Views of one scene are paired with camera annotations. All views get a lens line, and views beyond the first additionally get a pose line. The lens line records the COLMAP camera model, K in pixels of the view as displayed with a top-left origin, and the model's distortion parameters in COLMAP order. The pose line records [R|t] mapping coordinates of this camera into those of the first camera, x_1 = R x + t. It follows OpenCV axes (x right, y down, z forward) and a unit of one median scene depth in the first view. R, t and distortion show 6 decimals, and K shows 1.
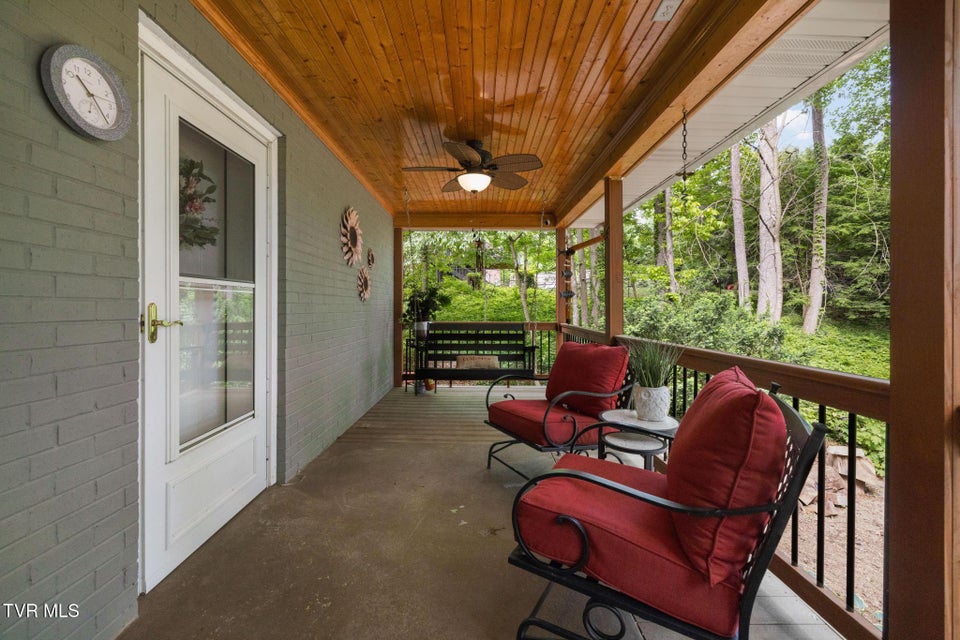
lens RADIAL K [[410.1, 0, 482.9], [0, 410.1, 306.1], [0, 0, 1]] dist [0.000613, 0.000341]
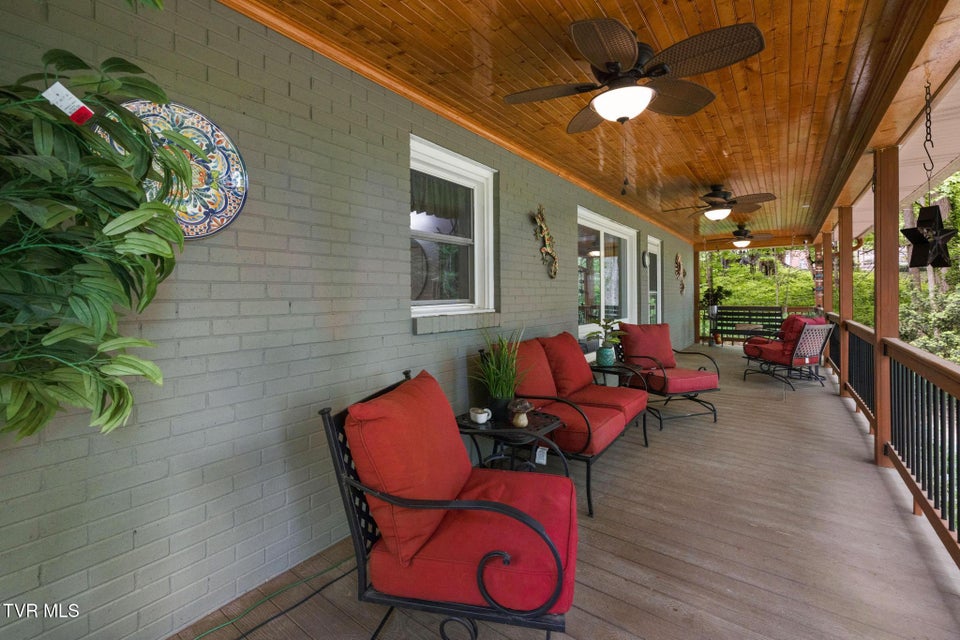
lens RADIAL K [[410.1, 0, 482.9], [0, 410.1, 306.1], [0, 0, 1]] dist [0.000613, 0.000341]
pose [[0.802161, -0.001727, -0.597105, 0.109308], [0.019088, 0.999559, 0.022752, -0.017979], [0.596802, -0.029648, 0.801840, -0.991689]]
